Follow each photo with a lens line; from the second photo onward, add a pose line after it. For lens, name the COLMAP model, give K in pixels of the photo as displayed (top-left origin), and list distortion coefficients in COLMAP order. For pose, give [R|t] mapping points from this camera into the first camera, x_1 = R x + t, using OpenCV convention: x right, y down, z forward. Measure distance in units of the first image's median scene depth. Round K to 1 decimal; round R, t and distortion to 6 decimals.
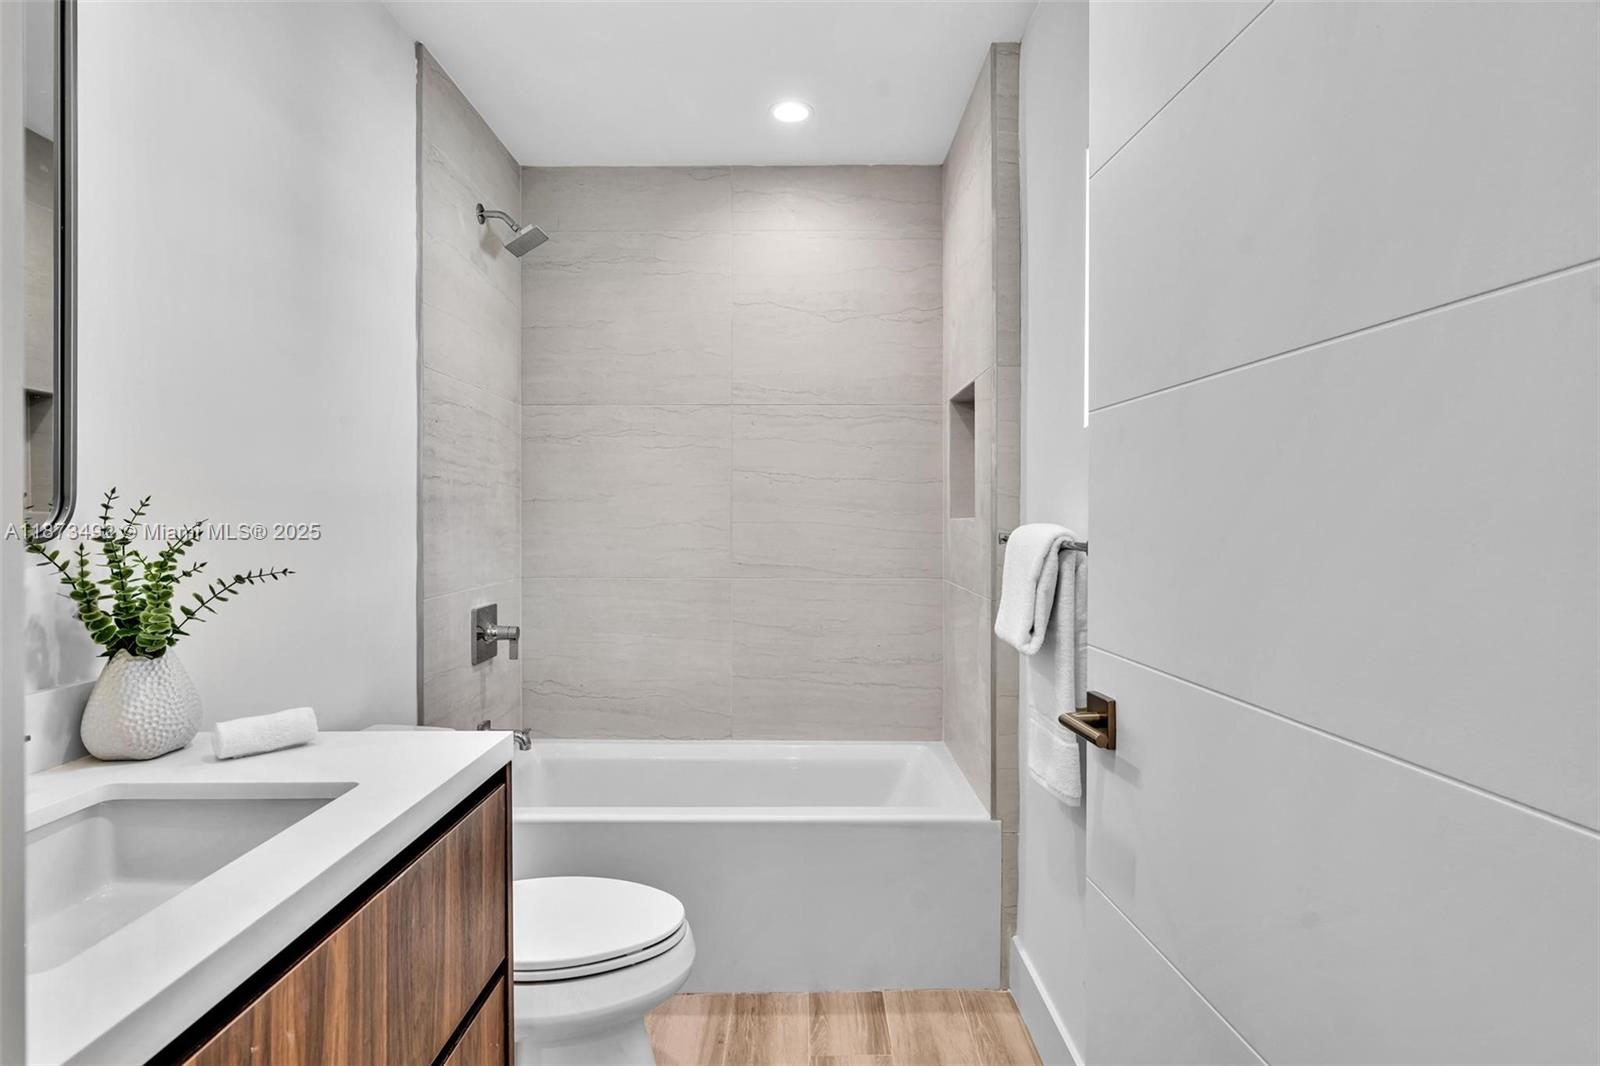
lens RADIAL K [[832.5, 0, 800.0], [0, 832.5, 533.0], [0, 0, 1]] dist [0.000091, 0.000723]
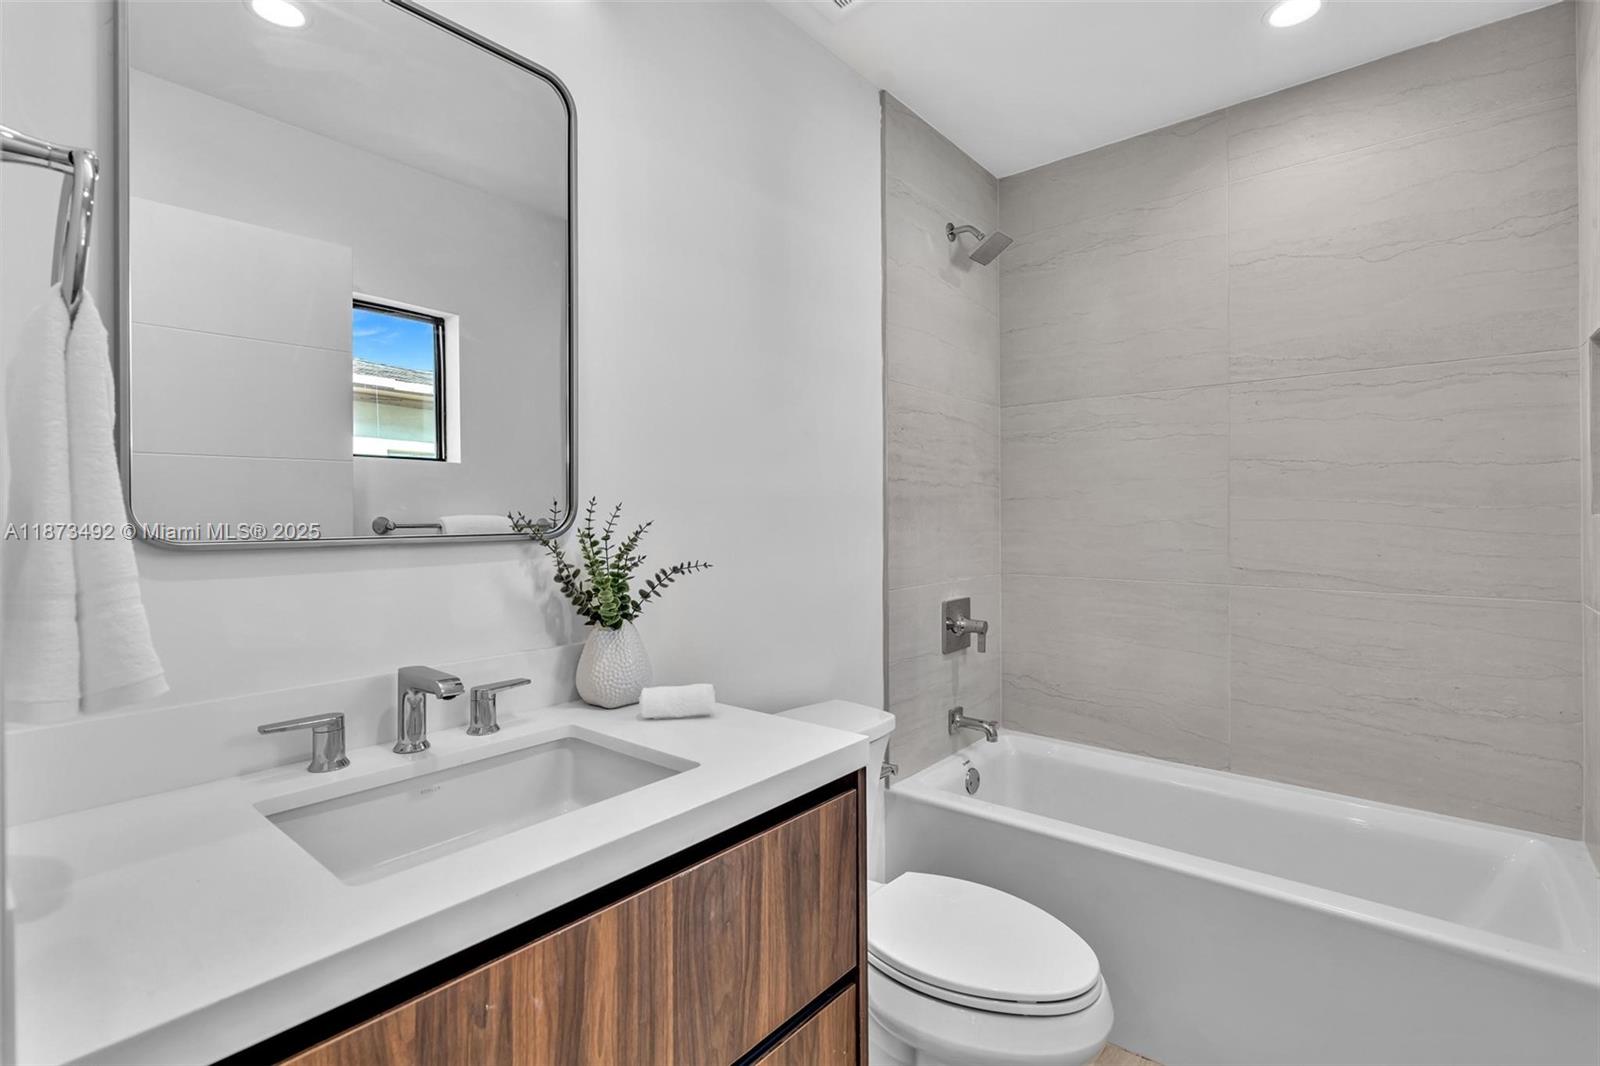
lens RADIAL K [[746.5, 0, 803.2], [0, 746.5, 520.8], [0, 0, 1]] dist [-0.003214, 0.000260]
pose [[0.768605, -0.000276, -0.639723, 0.114019], [-0.005688, 0.999957, -0.007265, -0.006096], [0.639698, 0.009223, 0.768571, 0.198338]]
